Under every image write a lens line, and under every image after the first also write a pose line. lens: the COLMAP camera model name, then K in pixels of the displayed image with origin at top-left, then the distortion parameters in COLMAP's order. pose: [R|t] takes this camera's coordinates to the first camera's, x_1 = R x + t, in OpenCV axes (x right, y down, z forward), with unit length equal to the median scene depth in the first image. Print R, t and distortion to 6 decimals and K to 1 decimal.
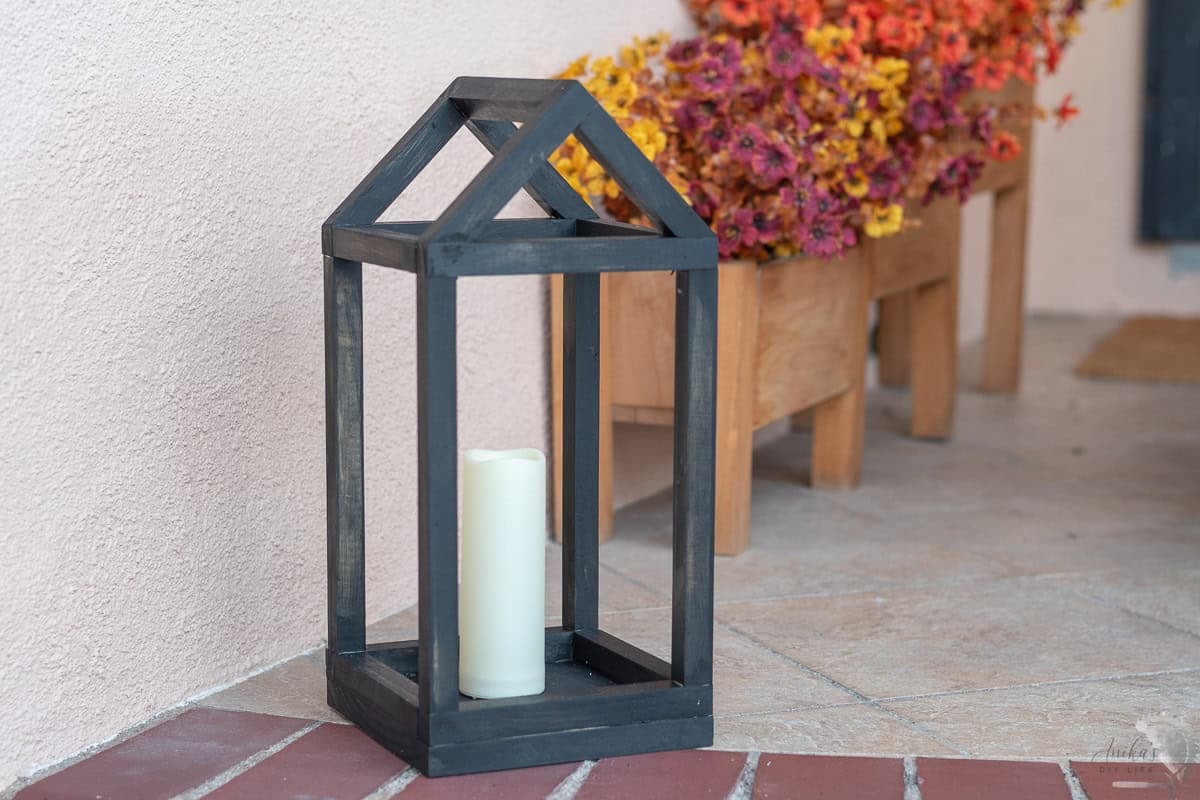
lens RADIAL K [[2761.5, 0, 600.0], [0, 2761.5, 400.0], [0, 0, 1]] dist [-0.013248, 0.632168]
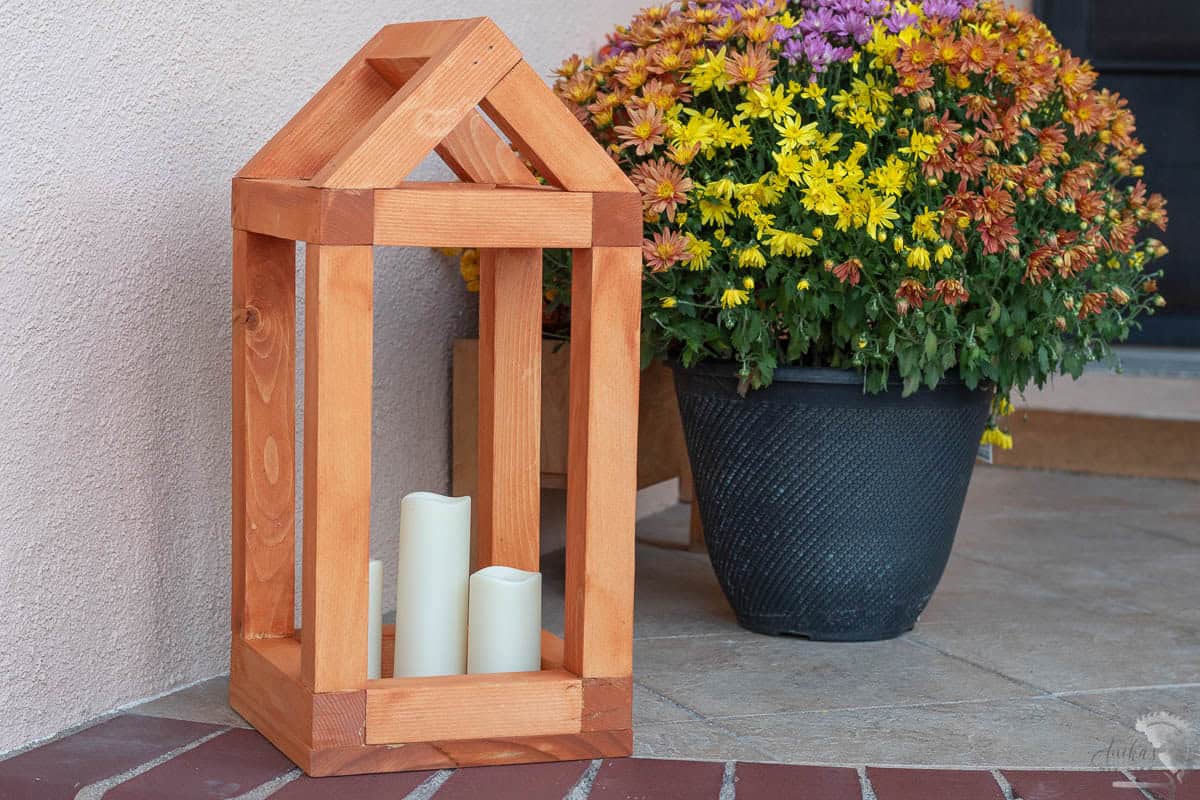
lens RADIAL K [[2761.5, 0, 600.0], [0, 2761.5, 400.0], [0, 0, 1]] dist [-0.013248, 0.632168]
pose [[0.999726, 0.018243, 0.014684, 0.034483], [-0.017693, 0.999167, -0.036775, 0.018742], [-0.015343, 0.036505, 0.999216, -0.170964]]
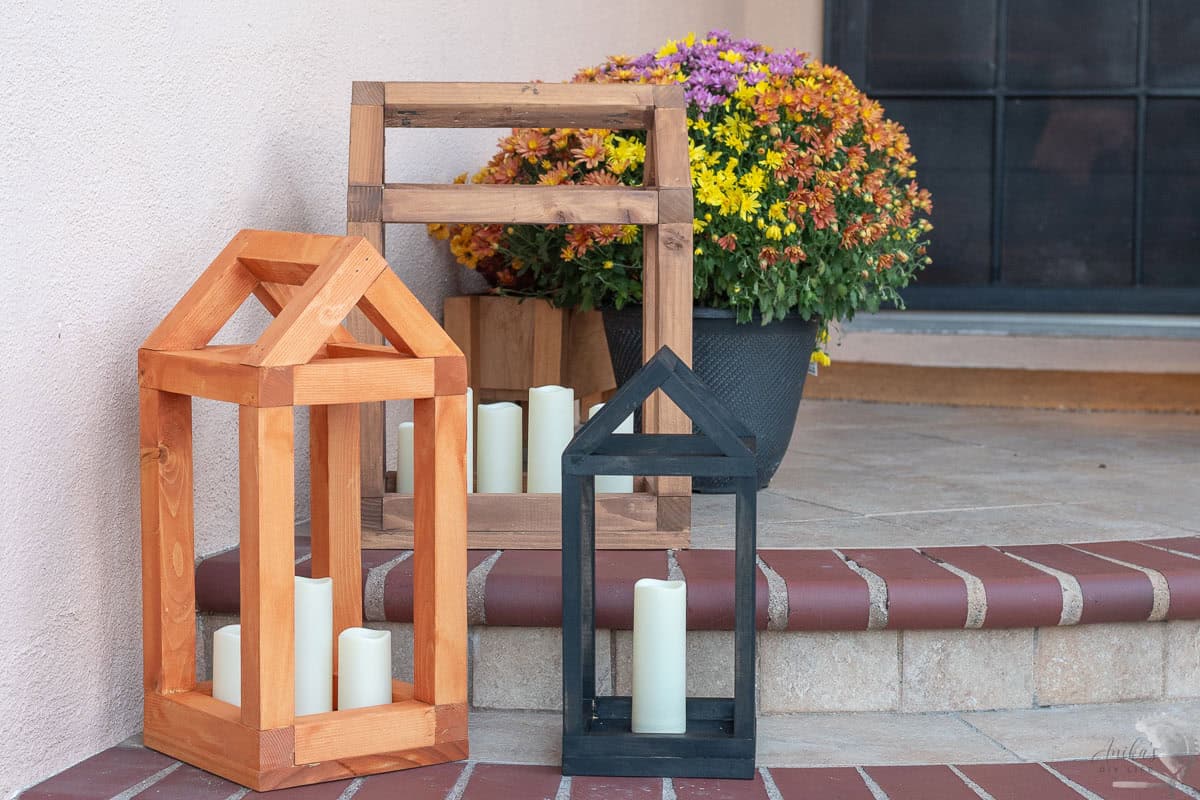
lens RADIAL K [[2761.5, 0, 600.0], [0, 2761.5, 400.0], [0, 0, 1]] dist [-0.013248, 0.632168]
pose [[0.995199, -0.002212, 0.097850, -0.111855], [0.006235, 0.999147, -0.040828, 0.099708], [-0.097677, 0.041242, 0.994363, -0.817524]]
